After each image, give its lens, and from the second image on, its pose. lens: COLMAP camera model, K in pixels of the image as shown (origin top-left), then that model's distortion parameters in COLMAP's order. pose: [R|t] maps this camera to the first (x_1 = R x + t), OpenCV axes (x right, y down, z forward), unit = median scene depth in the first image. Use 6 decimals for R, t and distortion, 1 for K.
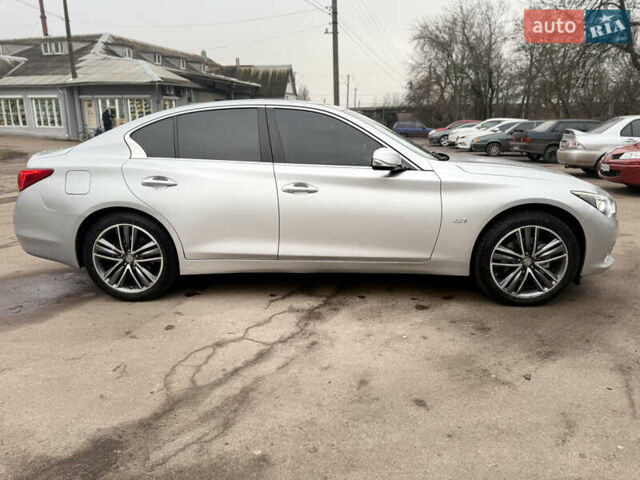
lens RADIAL K [[458.0, 0, 320.0], [0, 458.0, 240.0], [0, 0, 1]] dist [0.040151, -0.054436]
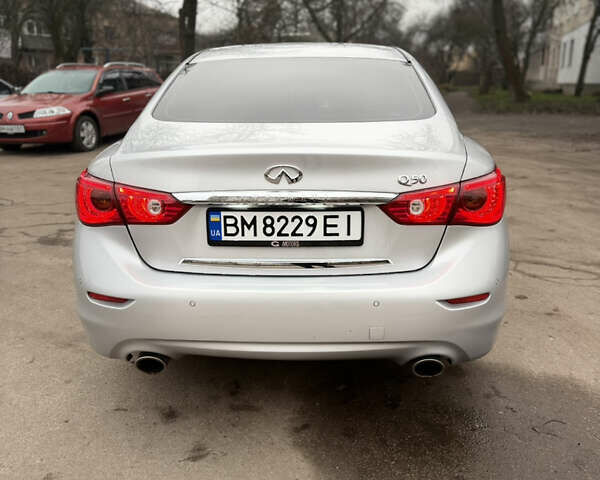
lens RADIAL K [[573.8, 0, 300.0], [0, 573.8, 240.0], [0, 0, 1]] dist [0.118745, -0.278708]
pose [[-0.028413, -0.279897, 0.959610, -0.316860], [0.257524, 0.925542, 0.277585, -0.080997], [-0.965854, 0.255010, 0.045783, 0.301749]]
